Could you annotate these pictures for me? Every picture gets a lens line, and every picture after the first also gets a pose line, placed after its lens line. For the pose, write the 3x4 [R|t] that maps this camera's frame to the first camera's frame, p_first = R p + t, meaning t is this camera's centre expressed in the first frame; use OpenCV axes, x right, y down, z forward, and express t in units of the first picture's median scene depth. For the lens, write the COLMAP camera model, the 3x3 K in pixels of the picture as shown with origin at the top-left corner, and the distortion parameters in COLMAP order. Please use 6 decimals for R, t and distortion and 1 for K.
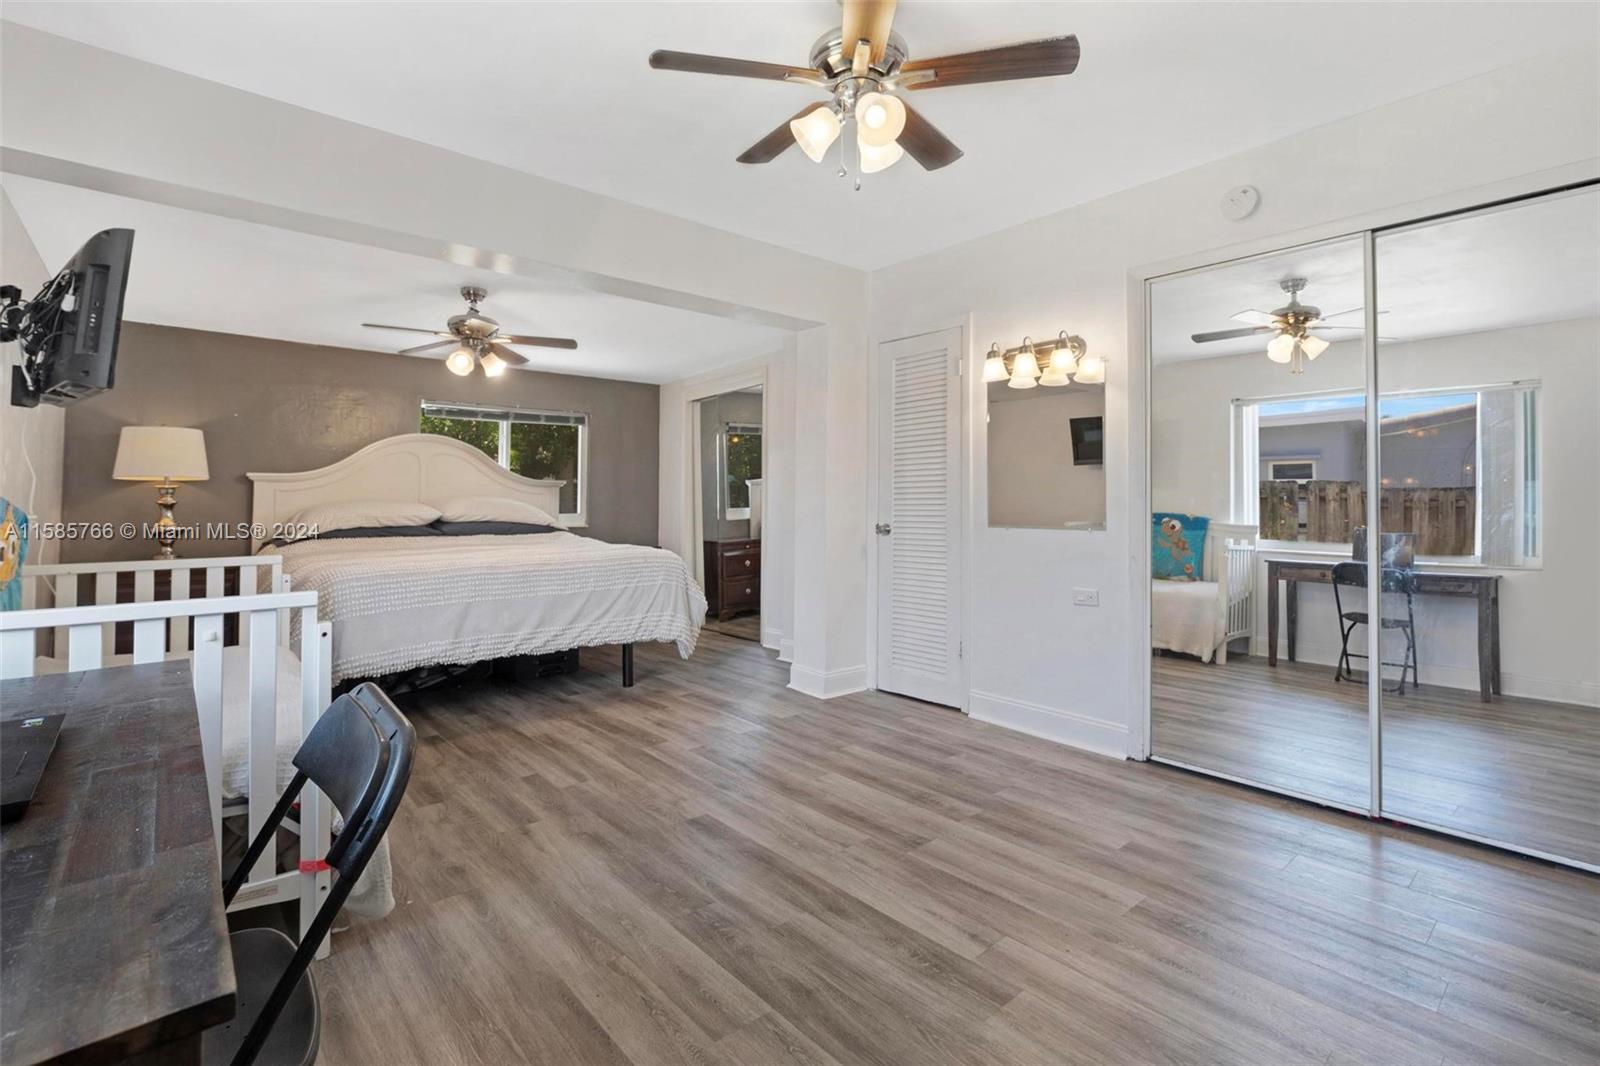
lens RADIAL K [[729.2, 0, 797.3], [0, 729.2, 480.7], [0, 0, 1]] dist [-0.002139, -0.000542]
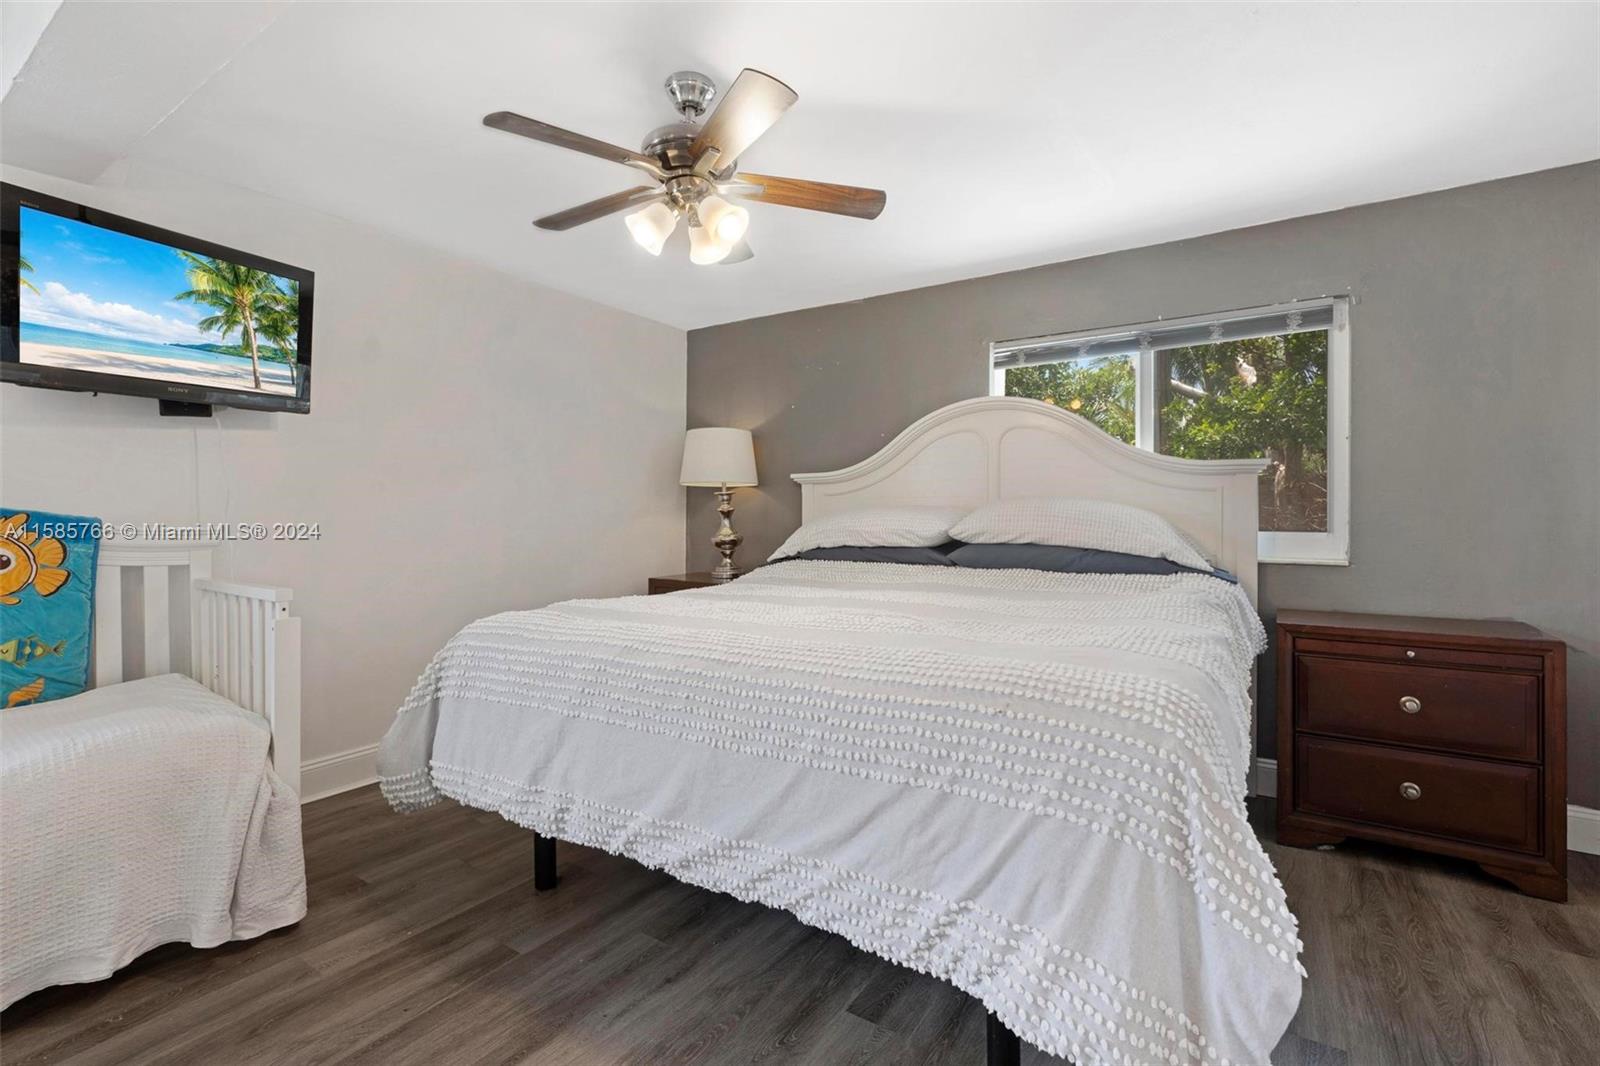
lens RADIAL K [[718.6, 0, 804.4], [0, 718.6, 515.5], [0, 0, 1]] dist [-0.002147, -0.000256]
pose [[0.263392, 0.006650, -0.964666, 0.065380], [0.033141, 0.999324, 0.015937, 0.038261], [0.964119, -0.036167, 0.262994, 1.279580]]
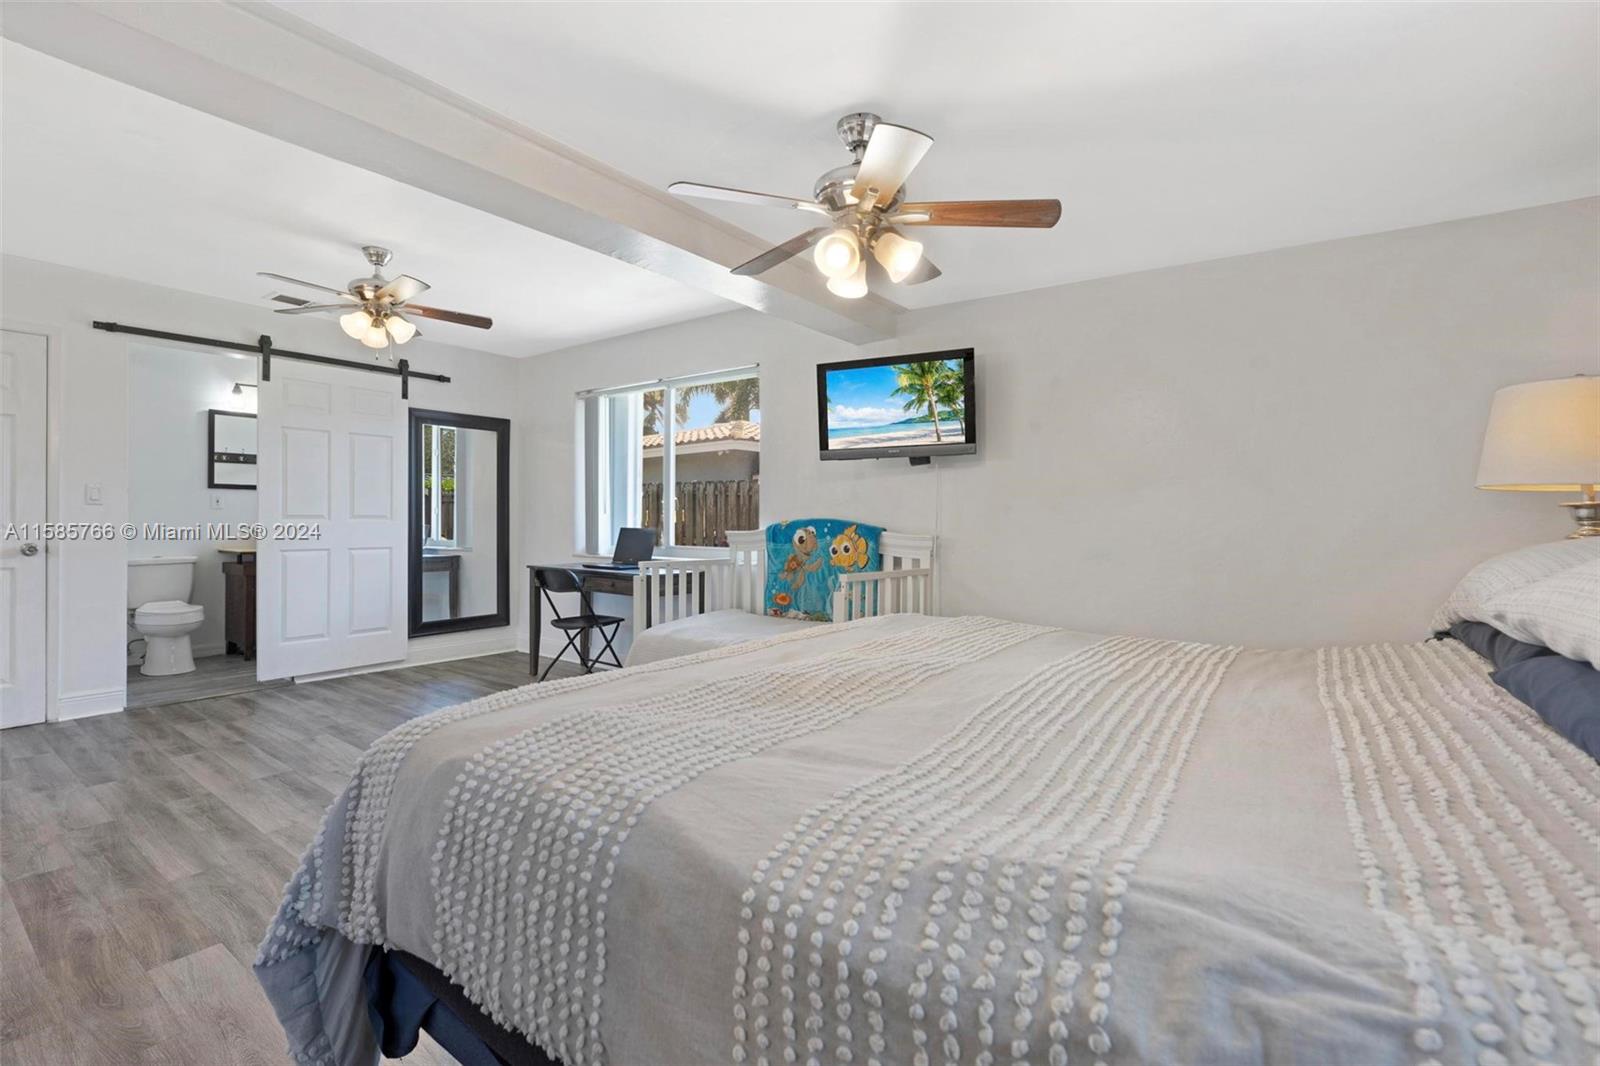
lens RADIAL K [[712.5, 0, 764.3], [0, 712.5, 525.5], [0, 0, 1]] dist [0.000176, 0.000220]
pose [[-0.982249, -0.004823, -0.187521, -0.387477], [-0.002138, 0.999892, -0.014521, 0.043472], [0.187571, -0.013862, -0.982153, 2.012446]]
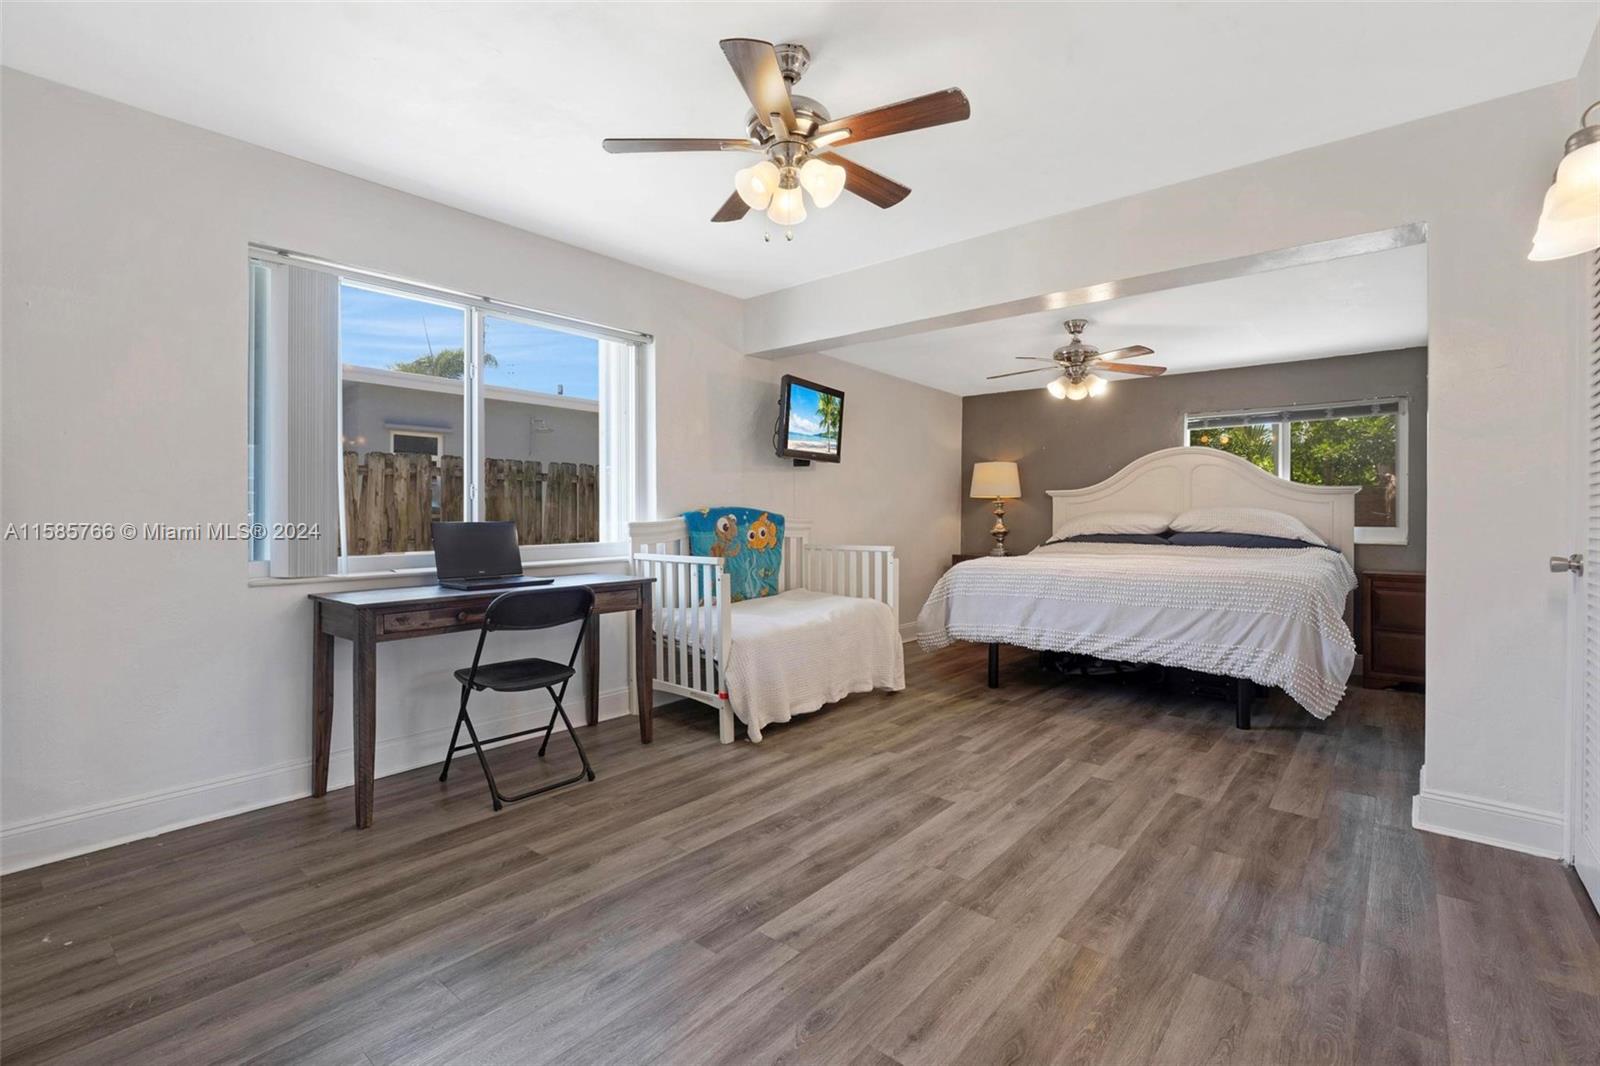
lens RADIAL K [[731.0, 0, 796.5], [0, 731.0, 512.1], [0, 0, 1]] dist [-0.003316, -0.000148]
pose [[0.152385, -0.000871, -0.988321, 0.803604], [0.027945, 0.999604, 0.003428, 0.018050], [0.987926, -0.028141, 0.152349, 0.549959]]
